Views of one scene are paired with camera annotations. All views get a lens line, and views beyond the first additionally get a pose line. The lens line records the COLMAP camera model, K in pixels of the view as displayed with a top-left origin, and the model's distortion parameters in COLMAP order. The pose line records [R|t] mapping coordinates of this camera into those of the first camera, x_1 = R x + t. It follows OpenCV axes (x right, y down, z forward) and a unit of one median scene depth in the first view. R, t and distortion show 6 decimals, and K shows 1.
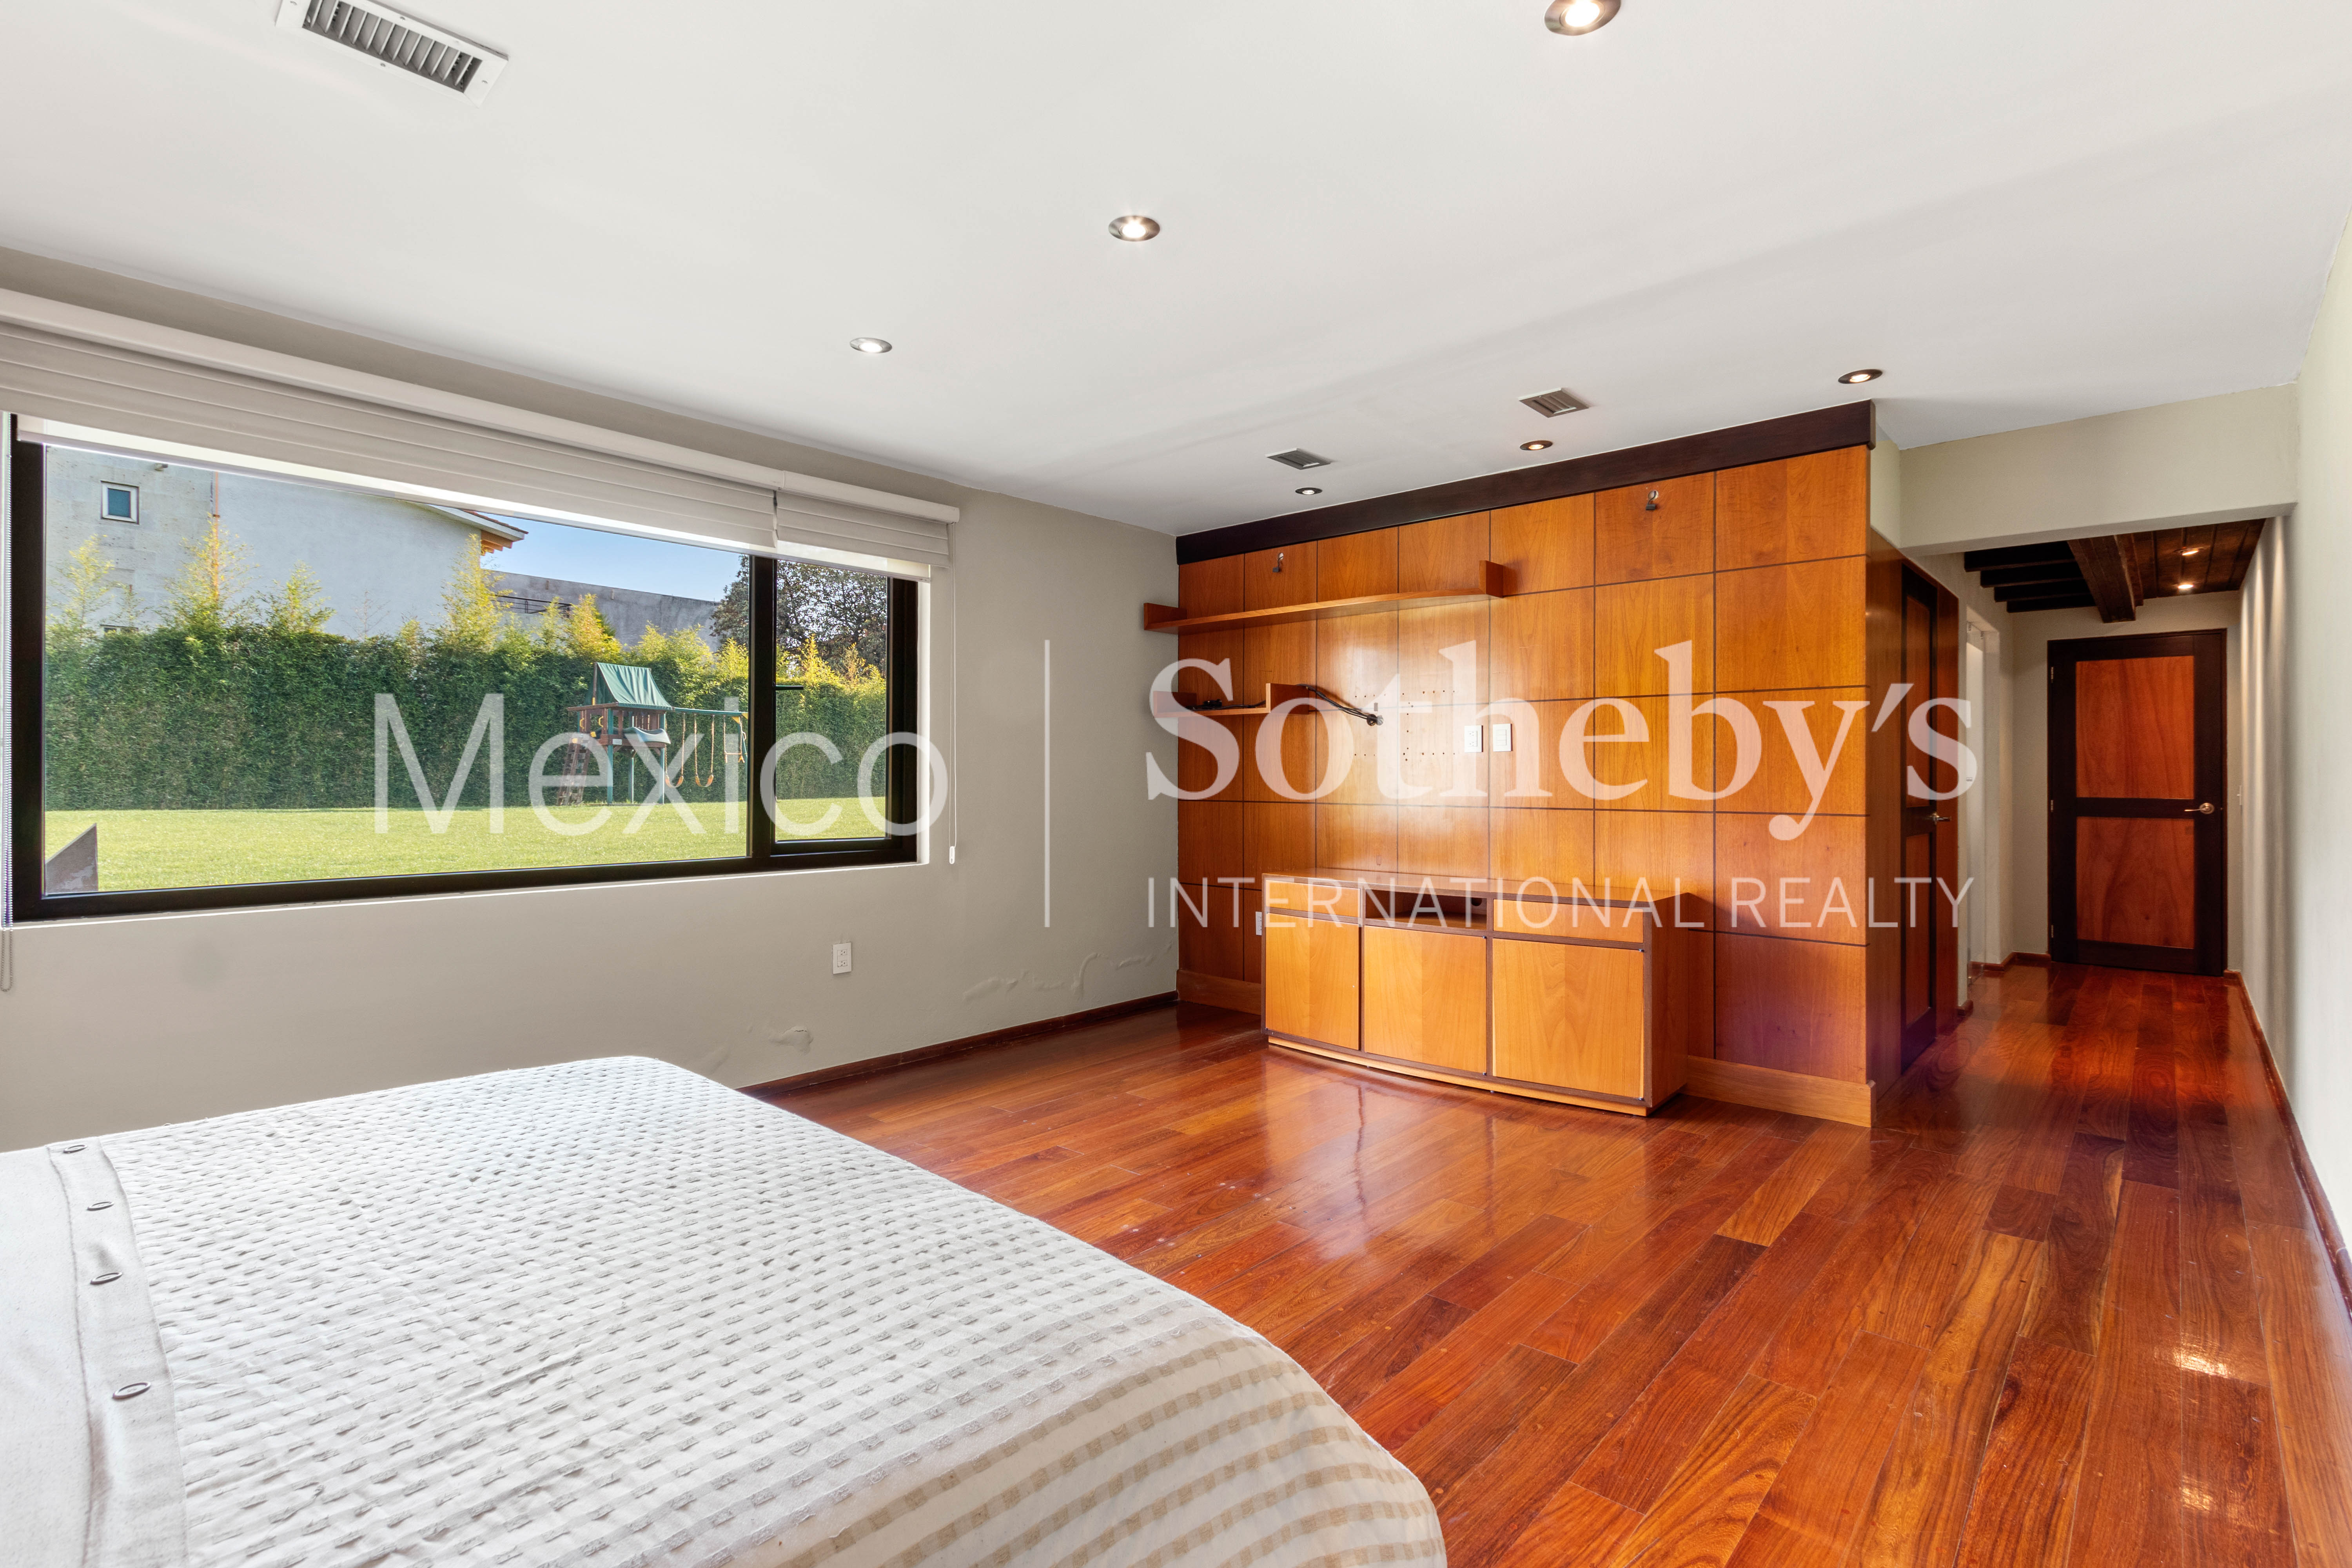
lens RADIAL K [[1101.3, 0, 1176.0], [0, 1101.3, 784.0], [0, 0, 1]] dist [-0.001072, -0.023966]
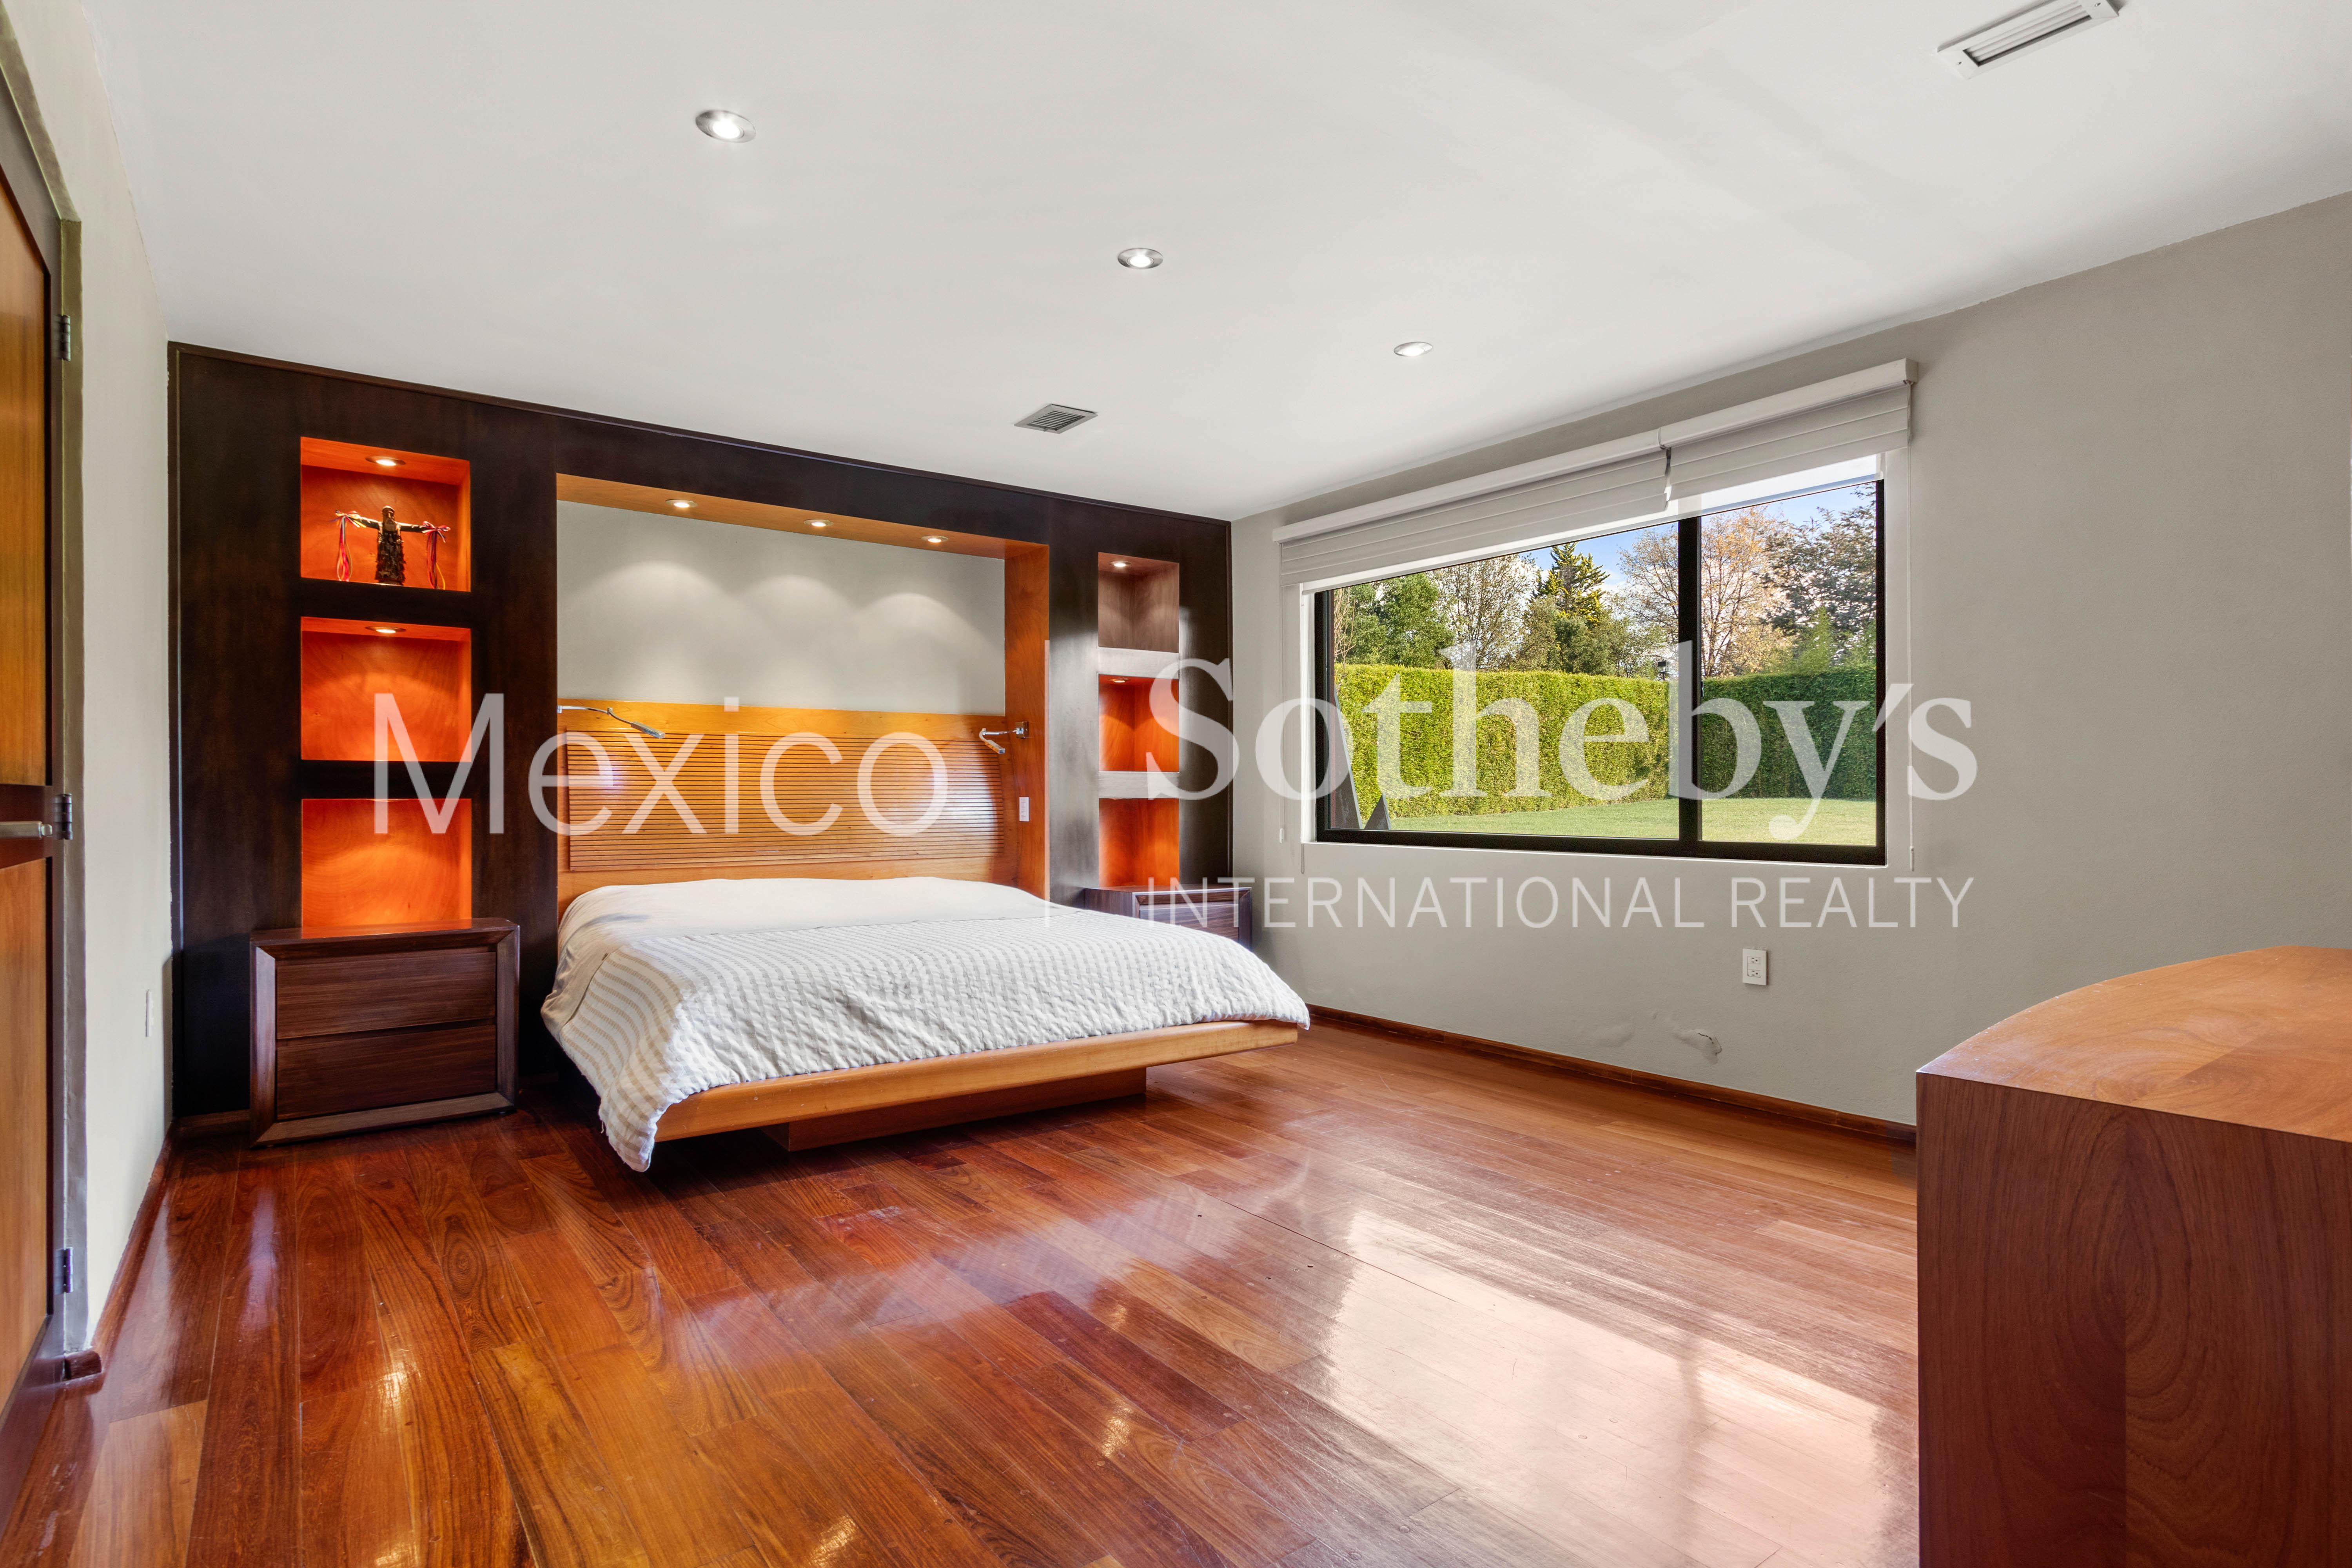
lens RADIAL K [[1251.0, 0, 1176.0], [0, 1251.0, 784.0], [0, 0, 1]] dist [0.016235, -0.021485]
pose [[-0.218888, 0.002193, -0.975748, 1.446098], [0.007338, 0.999973, 0.000601, 0.029625], [0.975722, -0.007029, -0.218898, 1.554620]]
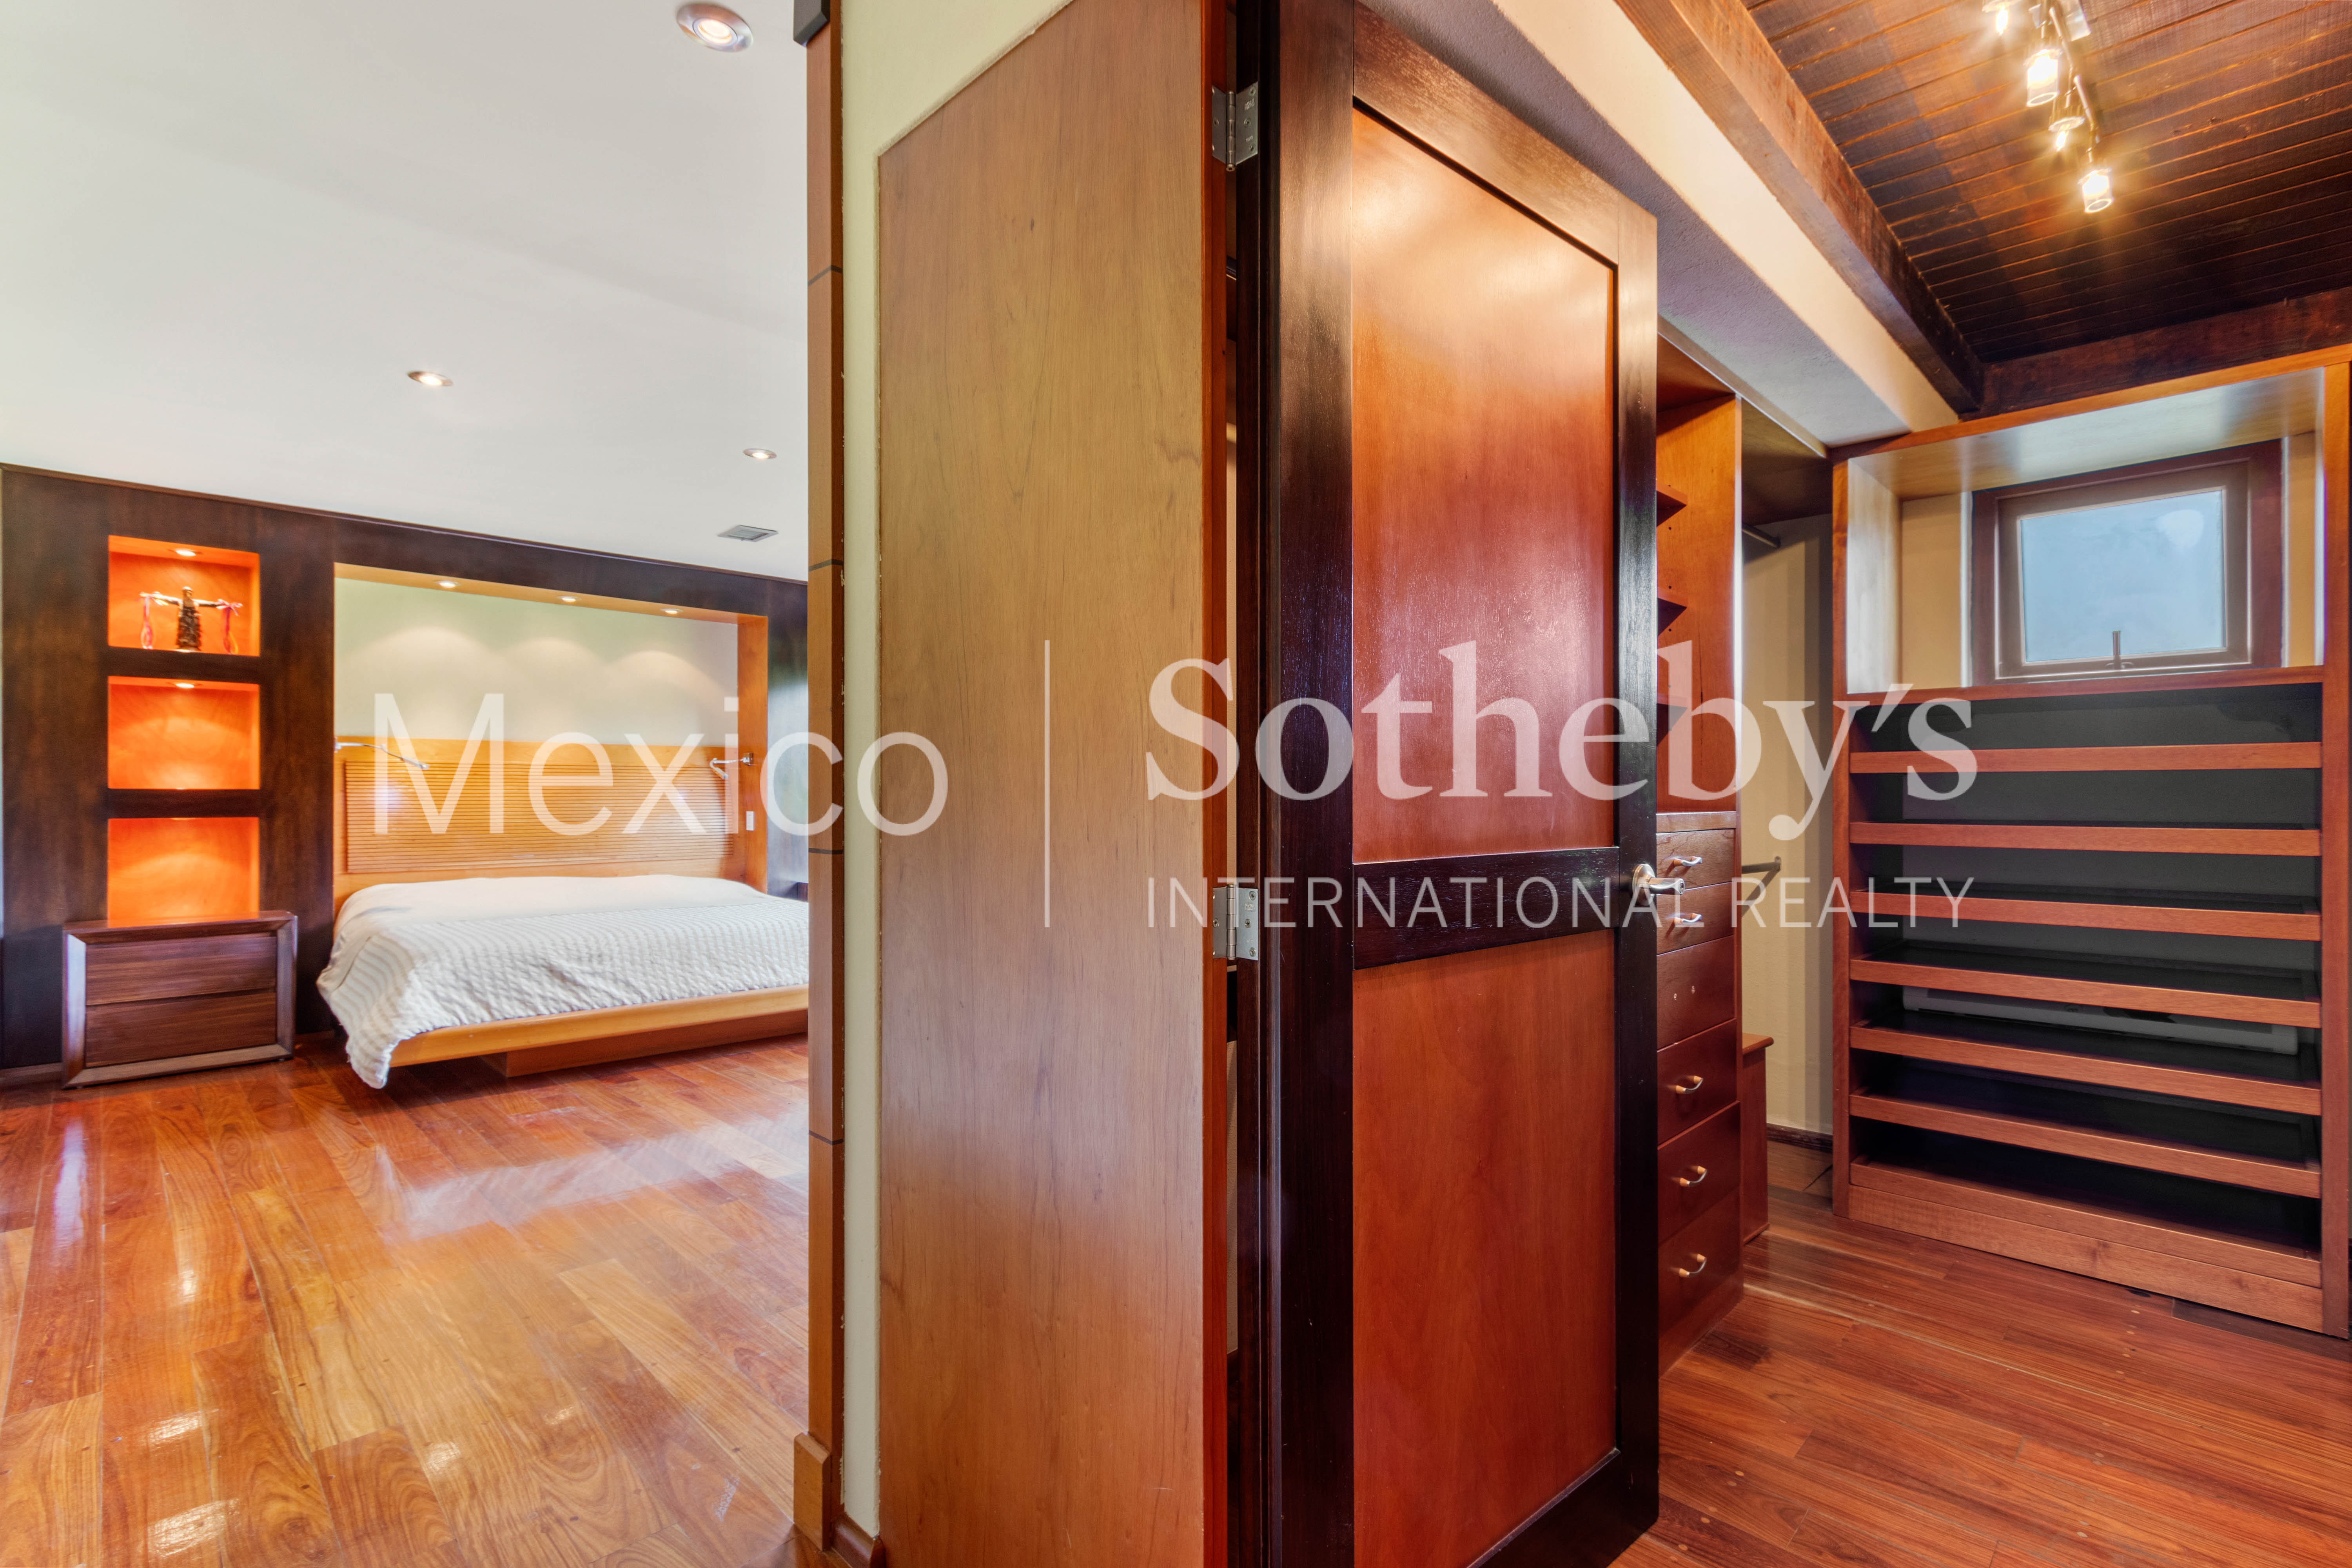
lens RADIAL K [[1095.8, 0, 1176.0], [0, 1095.8, 784.0], [0, 0, 1]] dist [-0.001197, -0.005231]
pose [[-0.055892, 0.000006, -0.998437, 1.912908], [0.003068, 0.999995, -0.000166, -0.022455], [0.998432, -0.003073, -0.055892, 2.073125]]
